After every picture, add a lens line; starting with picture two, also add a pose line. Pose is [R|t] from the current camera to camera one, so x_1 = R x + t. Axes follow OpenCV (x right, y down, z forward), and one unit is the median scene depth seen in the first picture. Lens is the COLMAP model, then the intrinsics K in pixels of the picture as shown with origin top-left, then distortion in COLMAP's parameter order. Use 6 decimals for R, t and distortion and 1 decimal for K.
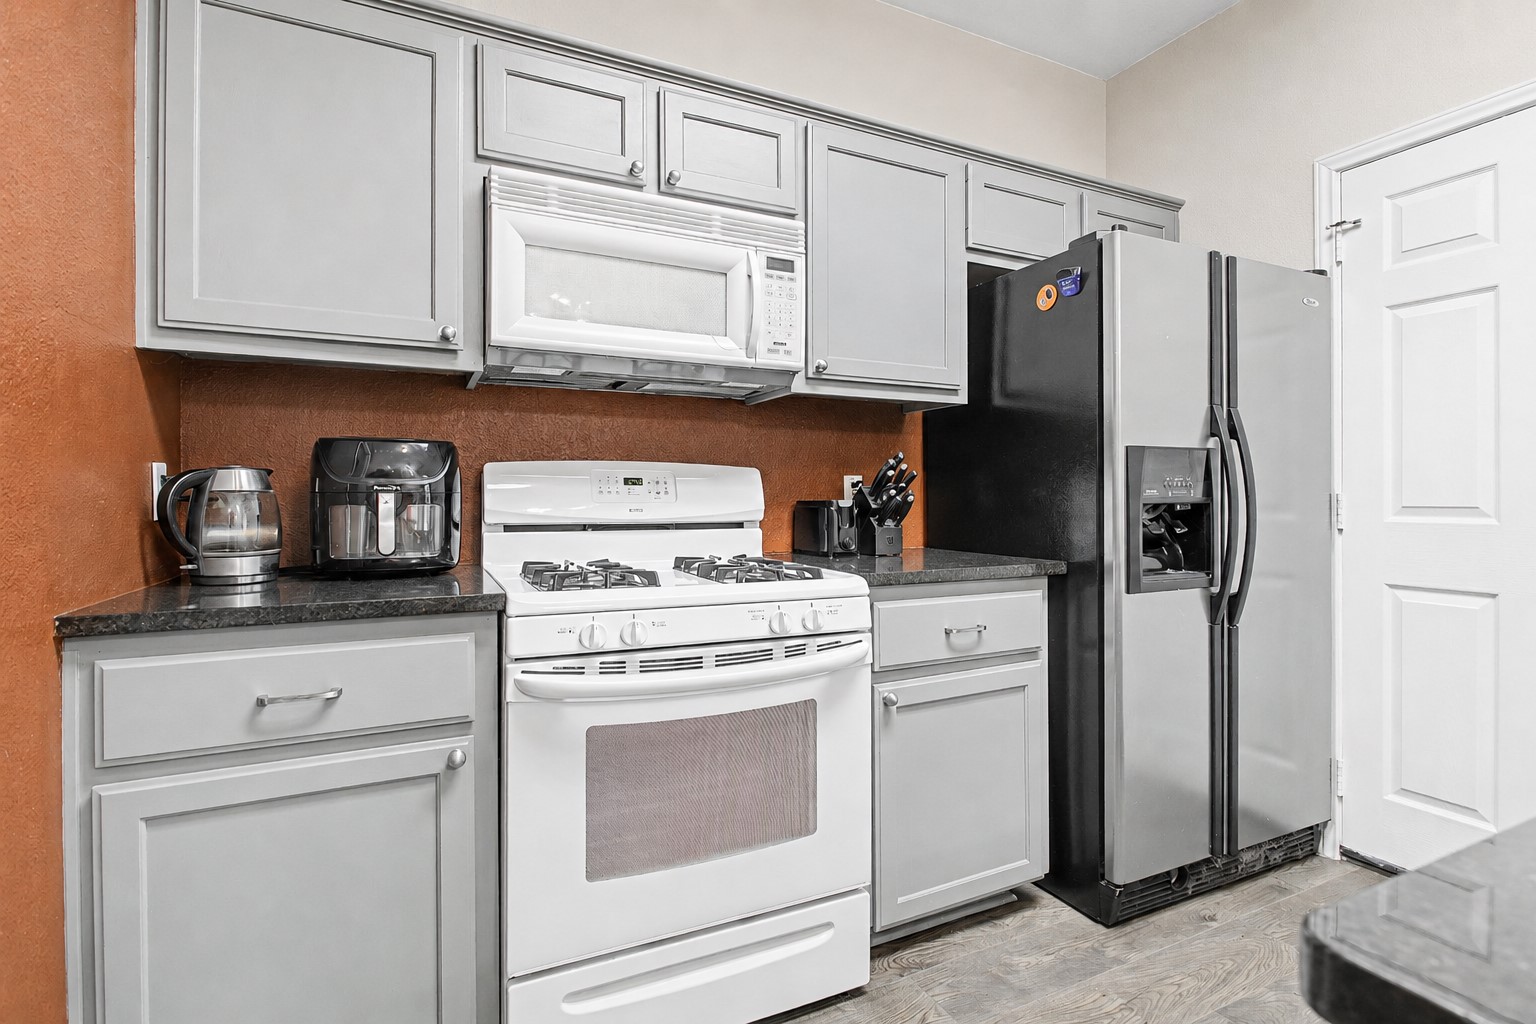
lens RADIAL K [[737.6, 0, 772.1], [0, 737.6, 499.4], [0, 0, 1]] dist [-0.002442, 0.001678]
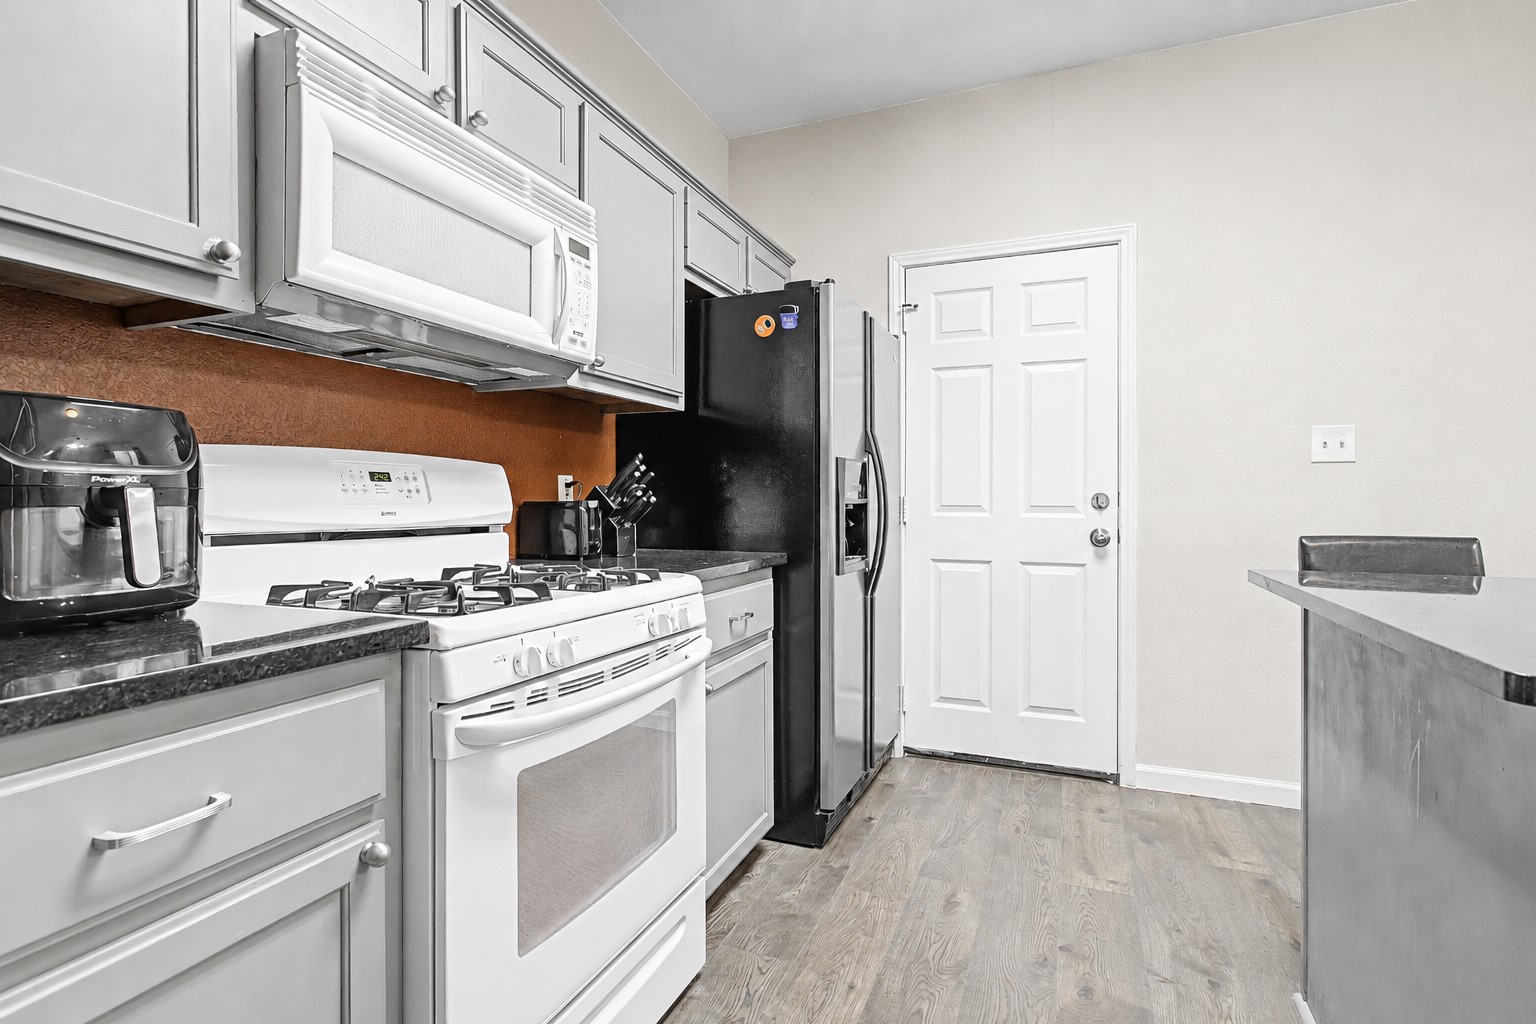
lens RADIAL K [[737.6, 0, 770.5], [0, 737.6, 505.4], [0, 0, 1]] dist [-0.002442, 0.001678]
pose [[0.749438, -0.002722, 0.662069, -0.433239], [-0.000071, 0.999991, 0.004191, 0.003087], [-0.662075, -0.003188, 0.749431, 0.139323]]
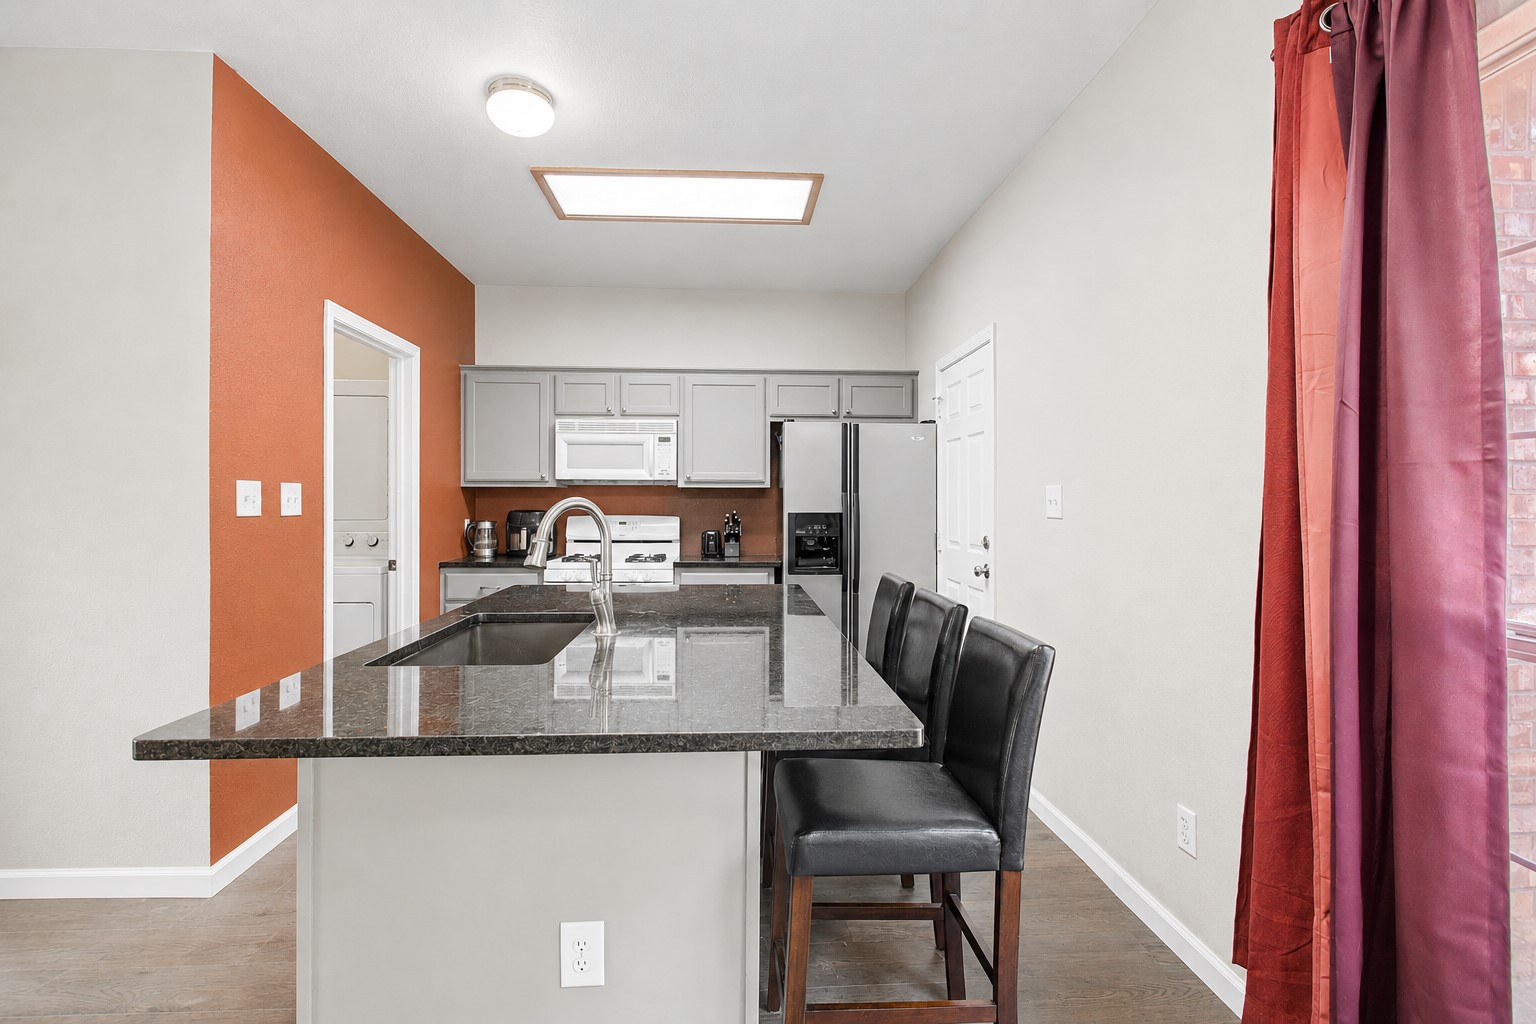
lens RADIAL K [[737.6, 0, 766.5], [0, 737.6, 501.4], [0, 0, 1]] dist [-0.002442, 0.001678]
pose [[0.923543, 0.003539, -0.383478, 1.325014], [-0.005445, 0.999978, -0.003884, -0.099947], [0.383456, 0.005675, 0.923542, -1.216513]]
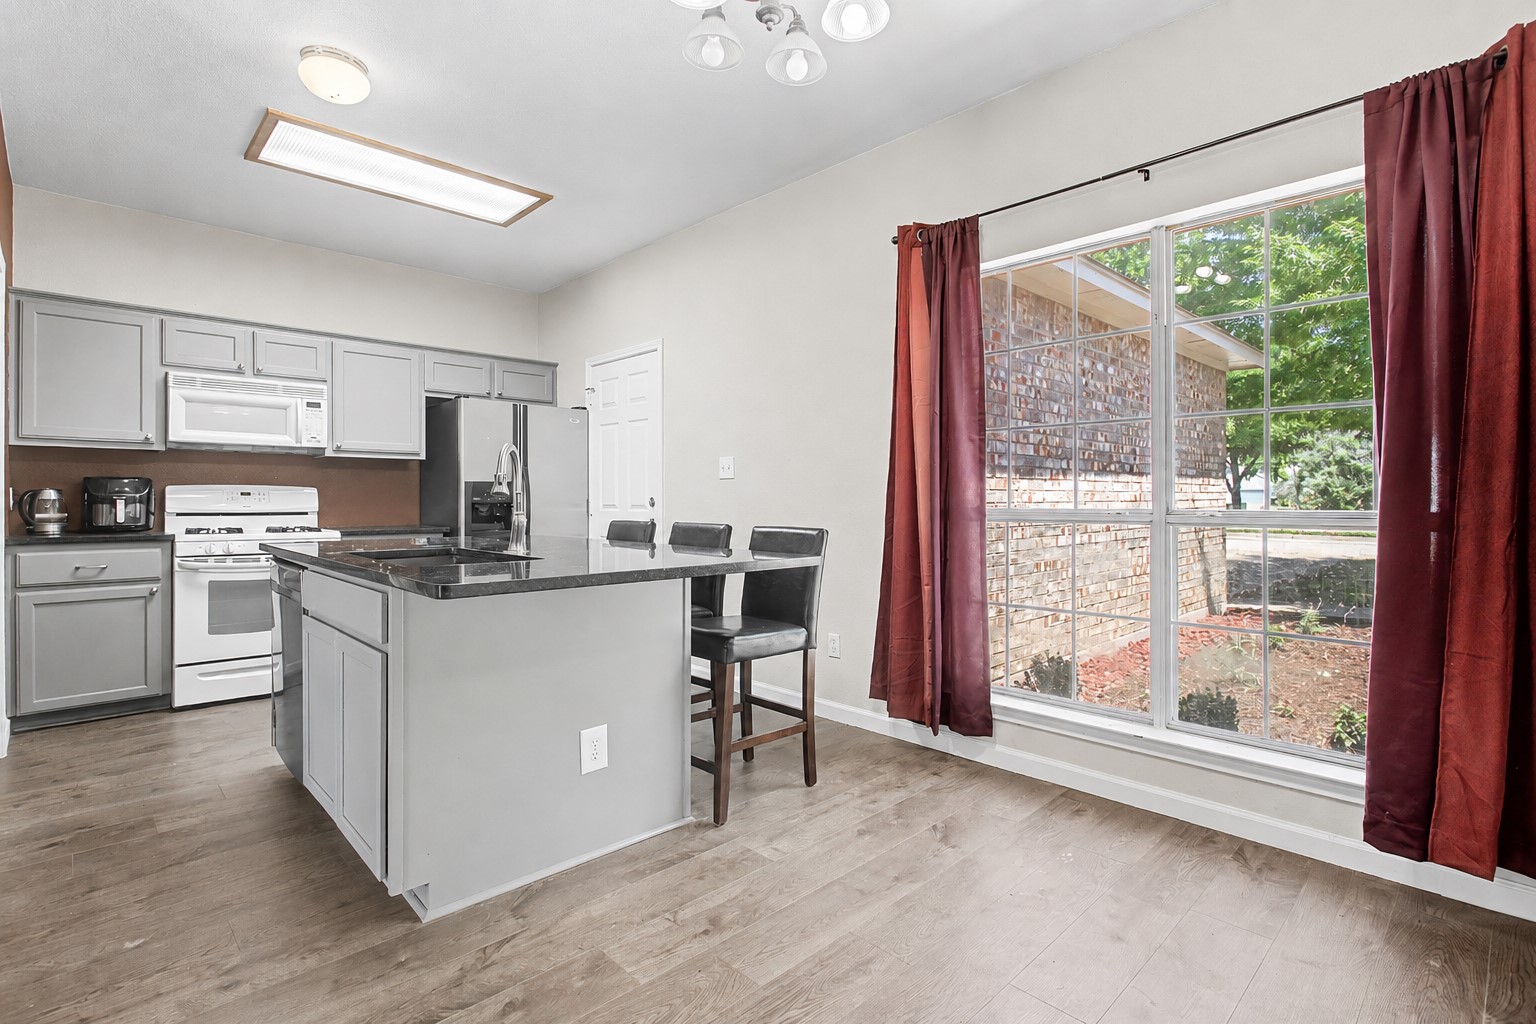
lens RADIAL K [[737.6, 0, 777.7], [0, 737.6, 502.6], [0, 0, 1]] dist [-0.002442, 0.001678]
pose [[0.949975, -0.000409, 0.312327, 0.711889], [-0.000033, 0.999999, 0.001409, -0.001058], [-0.312327, -0.001348, 0.949974, -1.797248]]
